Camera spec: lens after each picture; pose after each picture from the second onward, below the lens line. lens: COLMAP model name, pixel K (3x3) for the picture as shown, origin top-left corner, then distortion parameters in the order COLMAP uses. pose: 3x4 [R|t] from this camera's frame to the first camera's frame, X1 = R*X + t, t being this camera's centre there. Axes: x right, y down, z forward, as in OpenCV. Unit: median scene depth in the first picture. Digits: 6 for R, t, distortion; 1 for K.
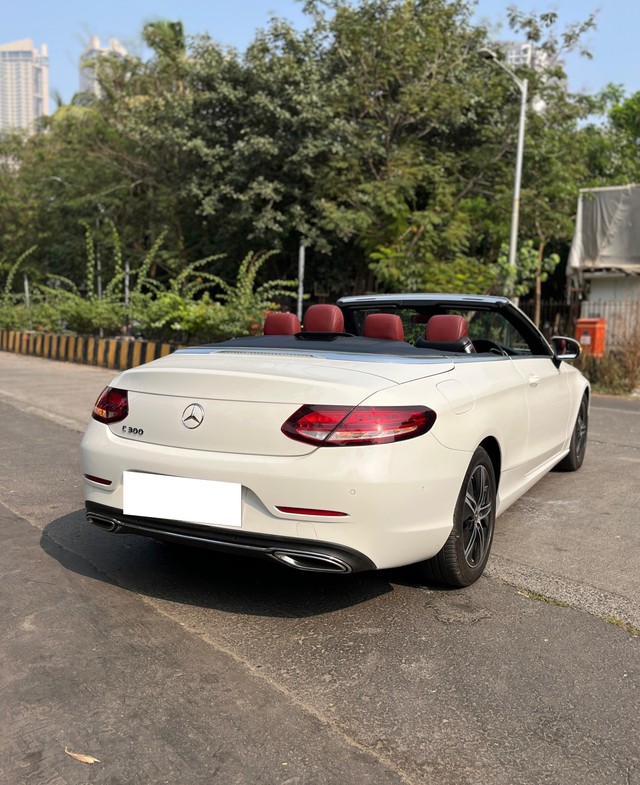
lens RADIAL K [[738.3, 0, 321.0], [0, 738.3, 435.0], [0, 0, 1]] dist [0.006133, 0.005684]
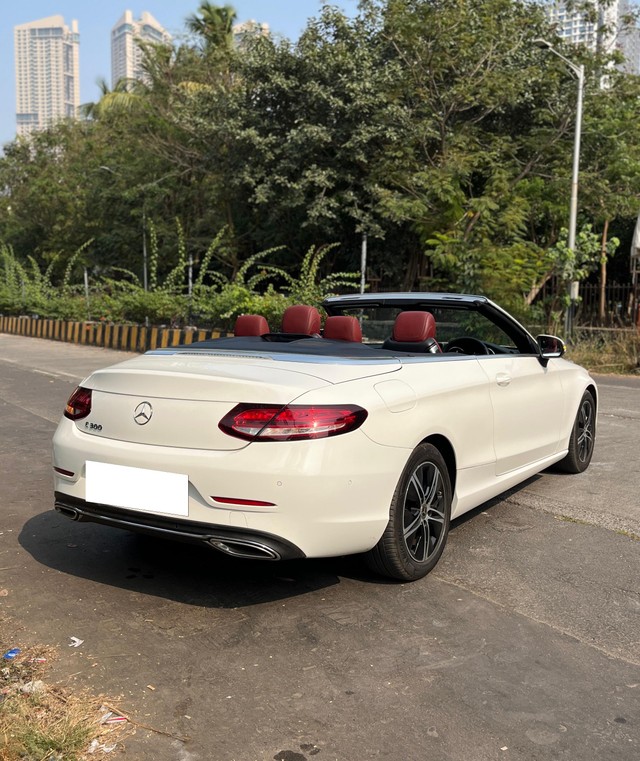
lens RADIAL K [[822.7, 0, 291.8], [0, 822.7, 397.0], [0, 0, 1]] dist [0.014969, -0.015803]
pose [[0.996005, -0.005995, -0.089094, -0.017108], [0.002503, 0.999226, -0.039256, 0.010503], [0.089260, 0.038876, 0.995249, -0.121051]]
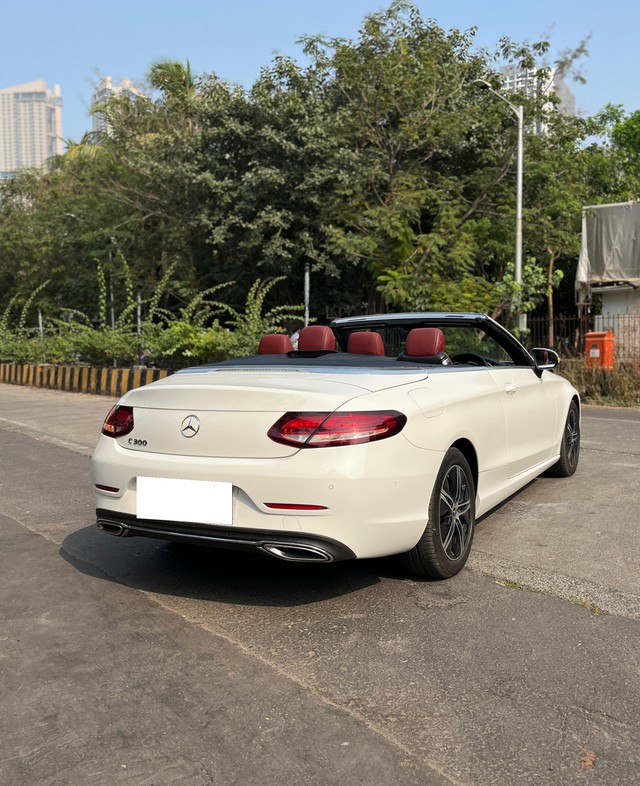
lens RADIAL K [[762.5, 0, 330.6], [0, 762.5, 394.4], [0, 0, 1]] dist [0.008129, 0.005992]
pose [[0.999335, -0.033898, -0.013463, 0.010658], [0.032574, 0.995526, -0.088699, 0.006636], [0.016409, 0.088201, 0.995967, -0.029413]]
